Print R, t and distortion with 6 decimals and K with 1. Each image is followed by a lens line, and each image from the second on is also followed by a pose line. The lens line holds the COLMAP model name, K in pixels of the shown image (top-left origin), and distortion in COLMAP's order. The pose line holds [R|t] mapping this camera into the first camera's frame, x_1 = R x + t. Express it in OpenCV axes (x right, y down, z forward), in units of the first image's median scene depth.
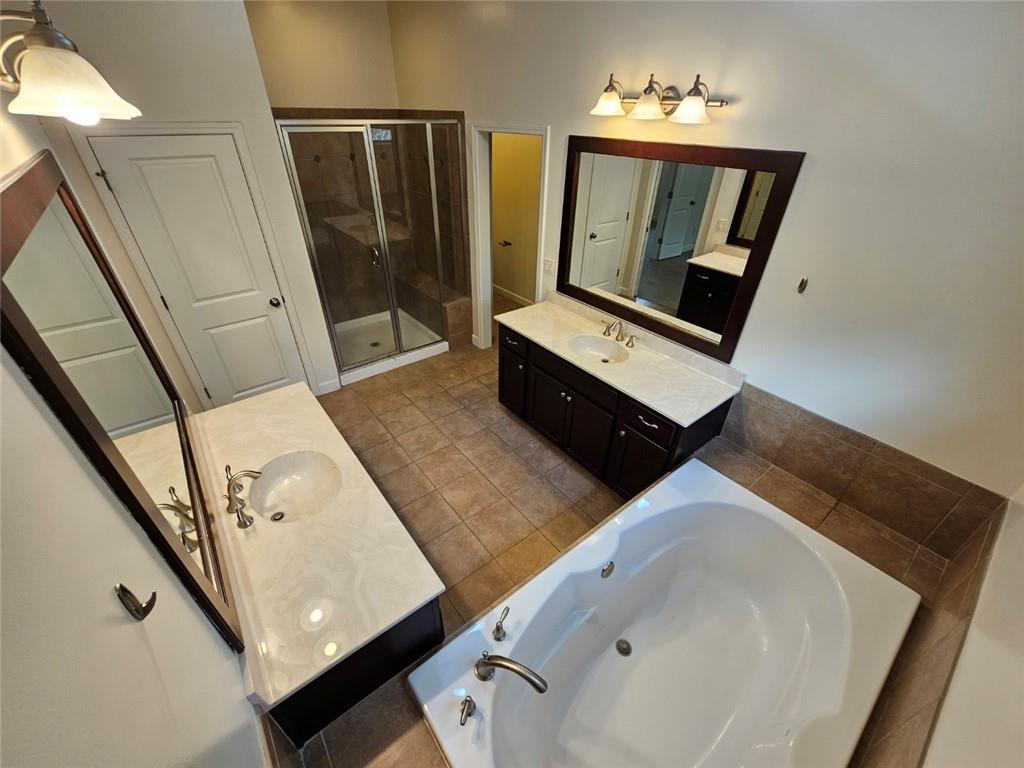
lens RADIAL K [[419.1, 0, 516.2], [0, 419.1, 387.0], [0, 0, 1]] dist [-0.001045, 0.000186]
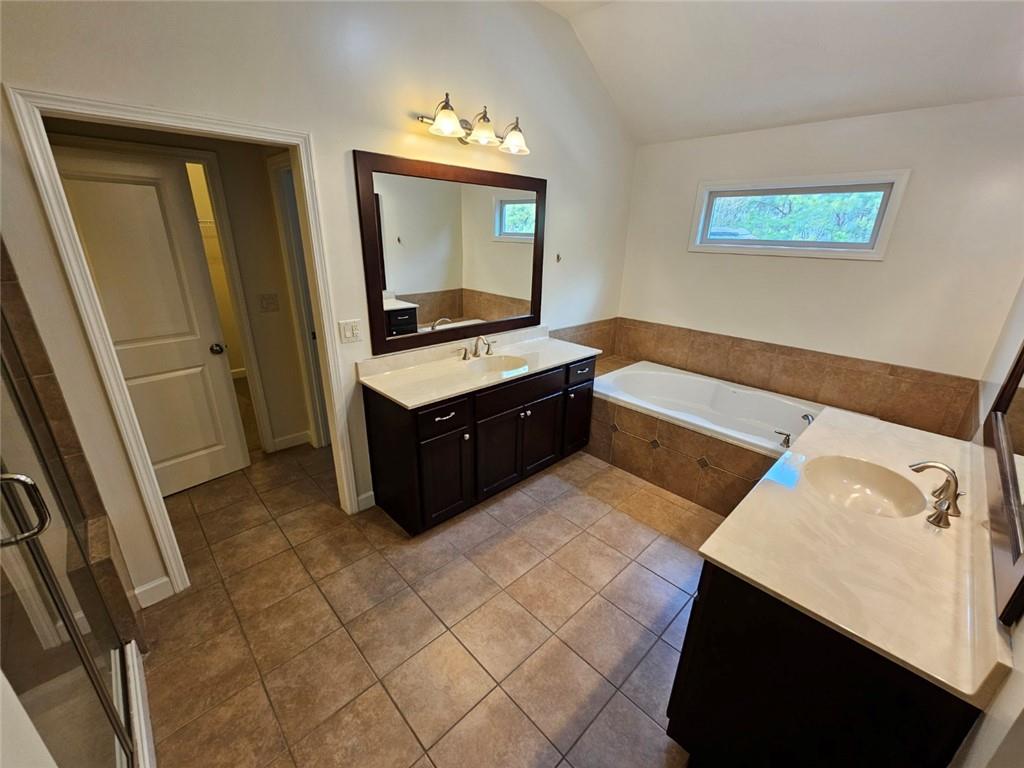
lens RADIAL K [[419.1, 0, 517.7], [0, 419.1, 384.0], [0, 0, 1]] dist [-0.001045, 0.000186]
pose [[-0.103301, -0.357817, 0.928060, -0.645234], [0.522722, 0.774286, 0.356712, -0.330518], [-0.846222, 0.521966, 0.107054, 0.758940]]
